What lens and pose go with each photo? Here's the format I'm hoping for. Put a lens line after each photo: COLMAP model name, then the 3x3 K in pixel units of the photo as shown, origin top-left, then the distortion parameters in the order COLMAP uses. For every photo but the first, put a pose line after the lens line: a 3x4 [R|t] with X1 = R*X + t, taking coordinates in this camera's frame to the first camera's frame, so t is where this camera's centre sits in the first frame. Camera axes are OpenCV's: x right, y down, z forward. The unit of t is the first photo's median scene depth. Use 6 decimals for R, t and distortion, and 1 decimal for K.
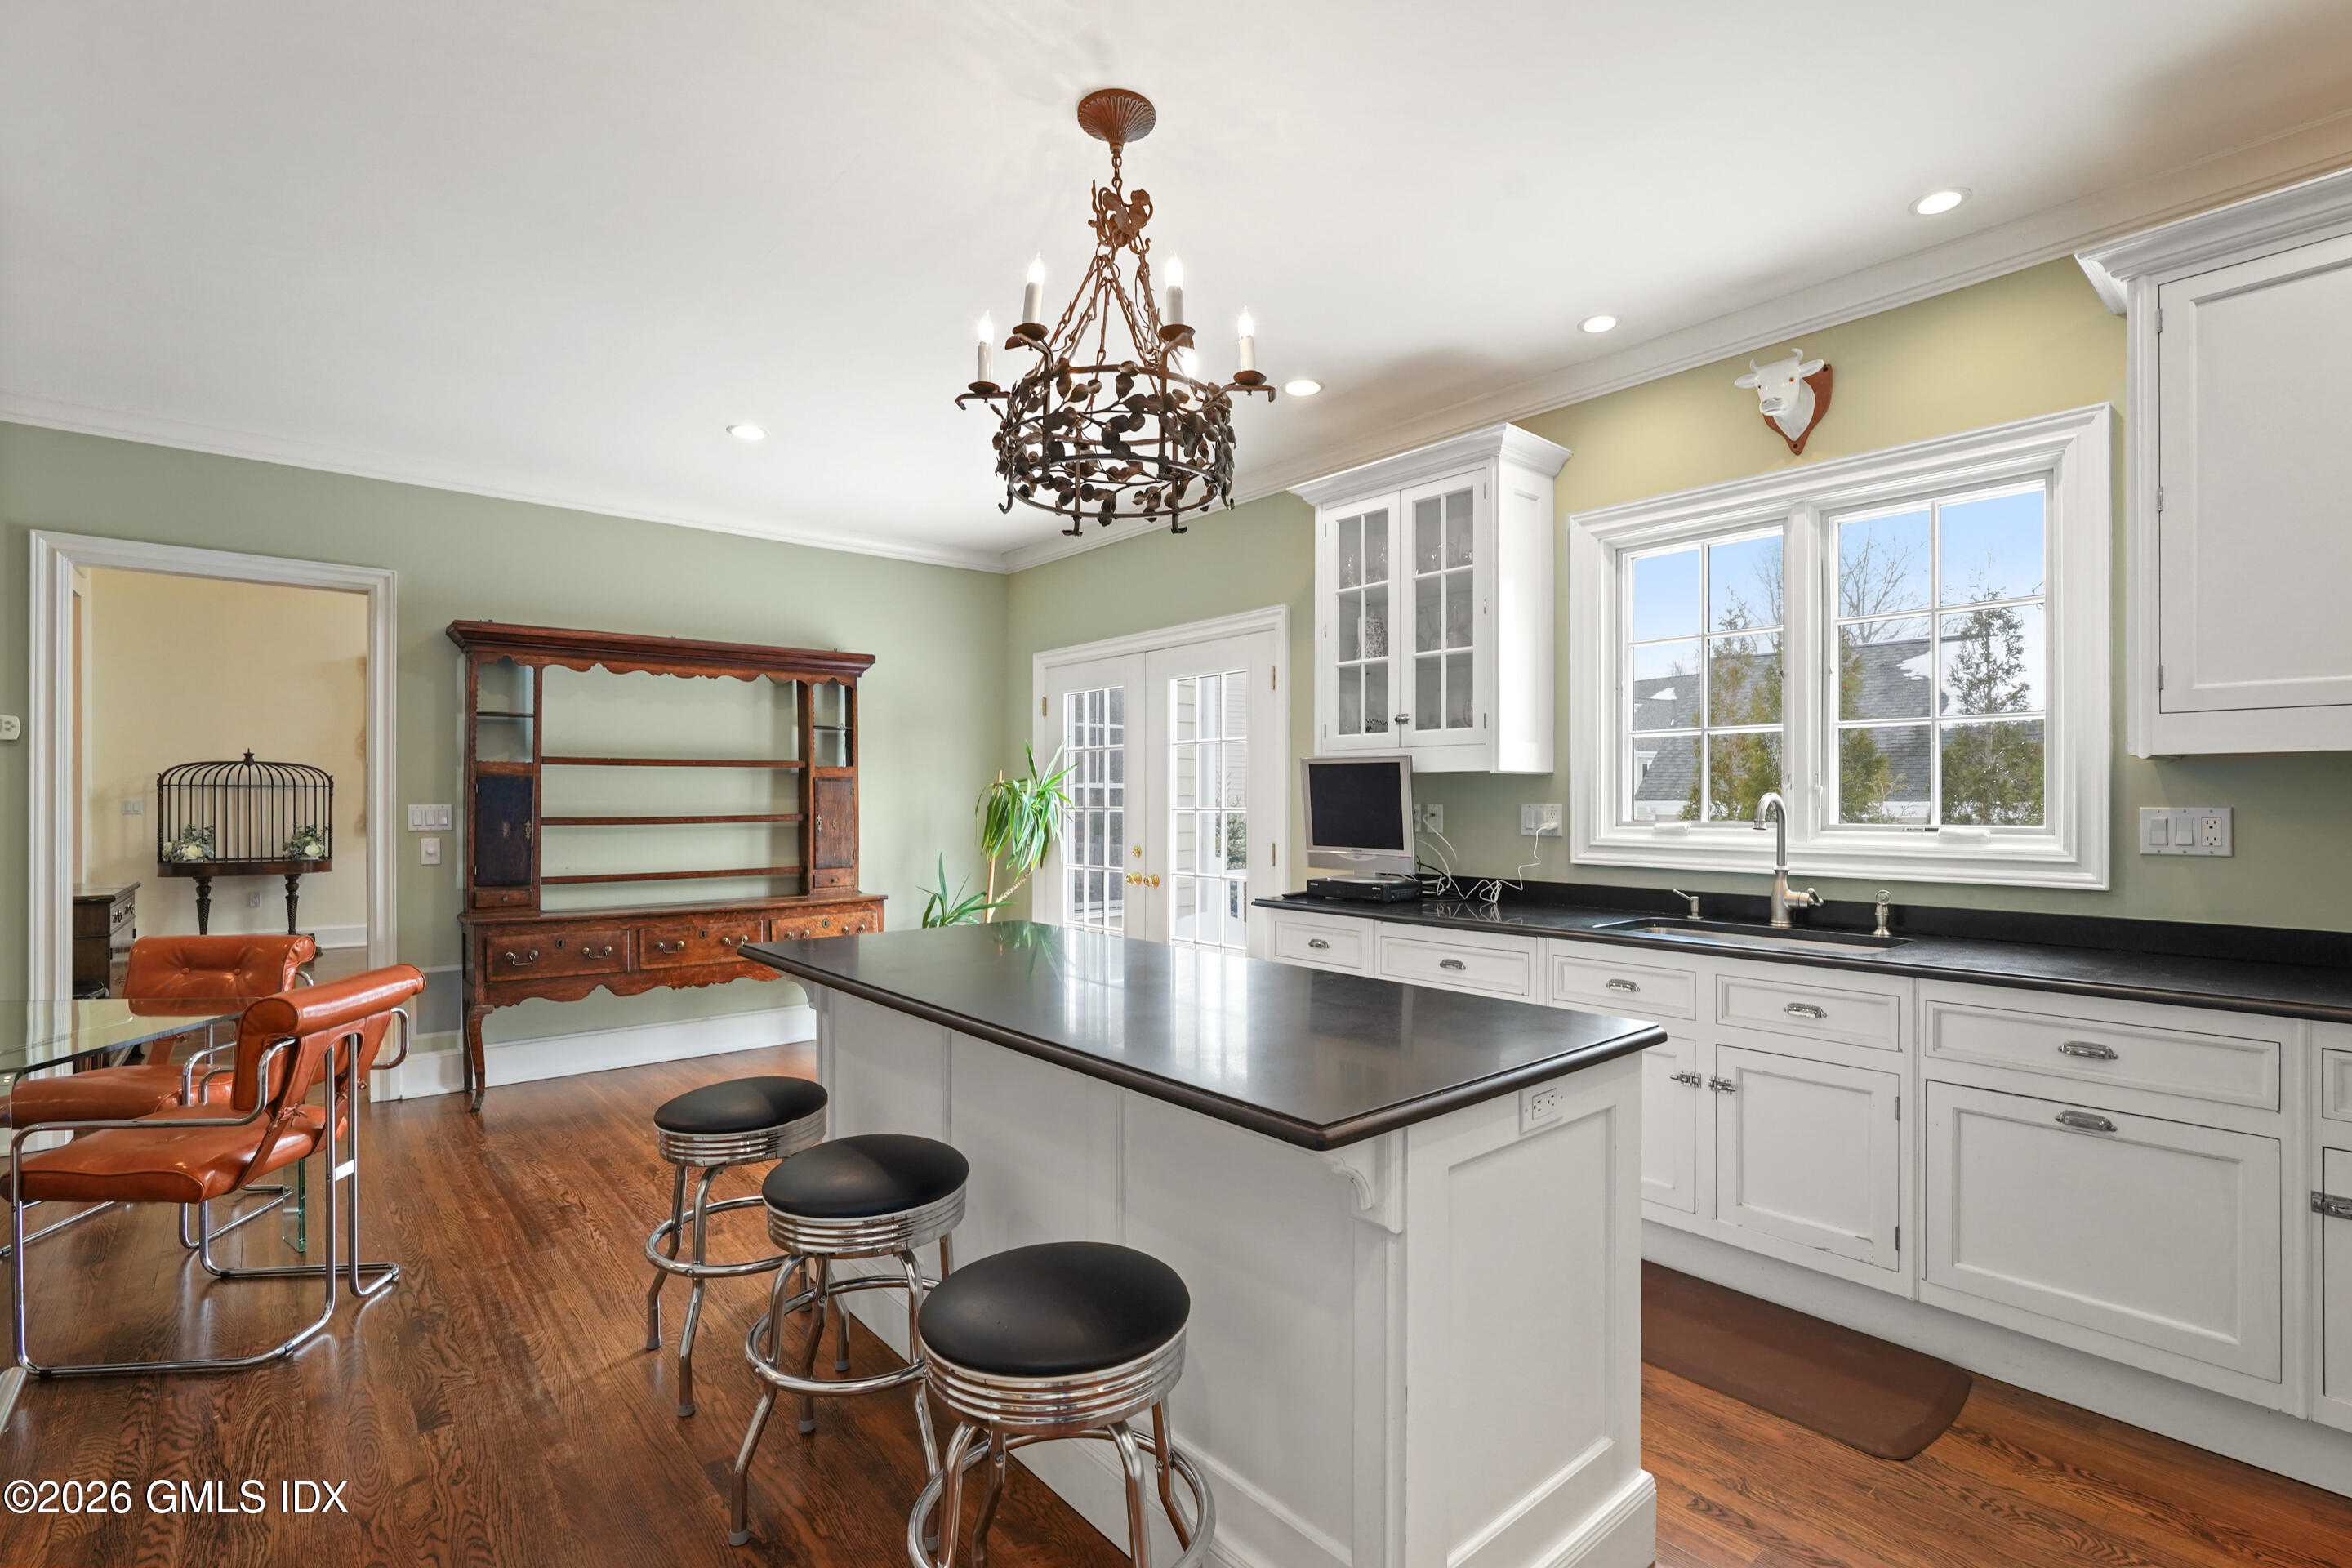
lens RADIAL K [[1124.0, 0, 1166.7], [0, 1124.0, 797.9], [0, 0, 1]] dist [0.001543, 0.000186]
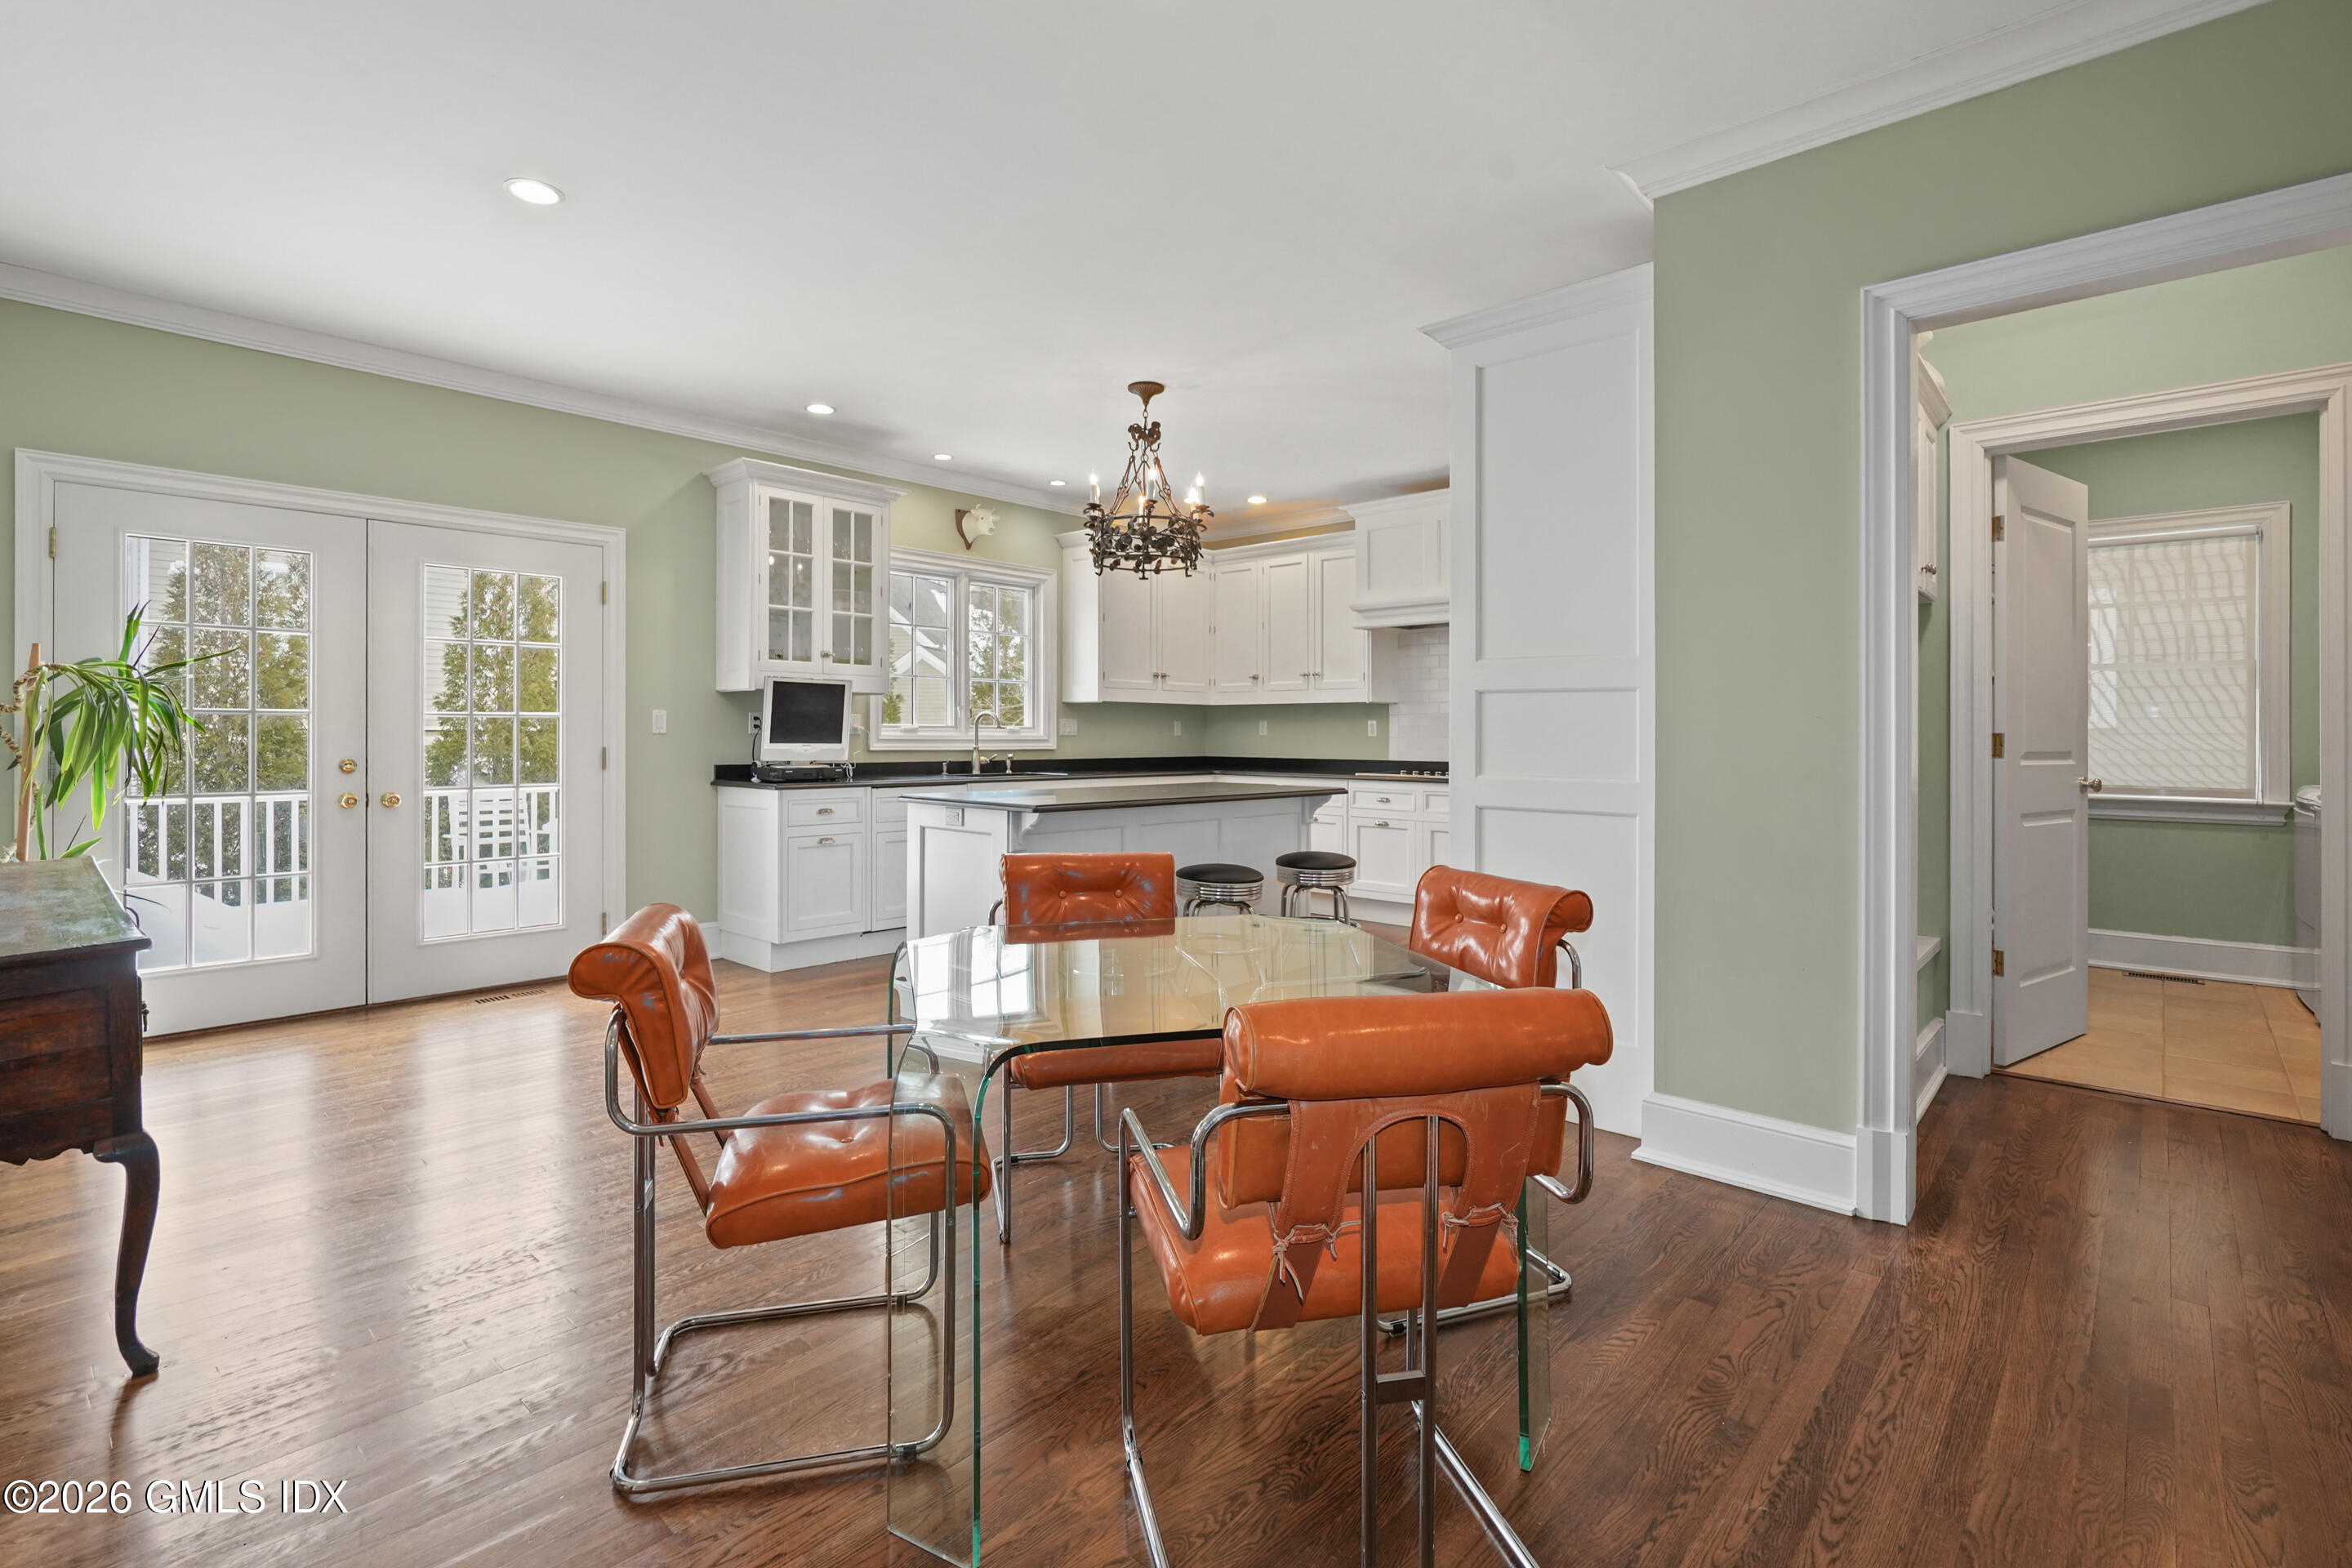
lens RADIAL K [[1116.4, 0, 1170.5], [0, 1116.4, 735.6], [0, 0, 1]] dist [-0.000082, 0.000095]
pose [[-0.144734, -0.000918, 0.989470, -1.037474], [-0.006229, 0.999981, 0.000017, 0.026342], [-0.989451, -0.006161, -0.144737, 0.618380]]
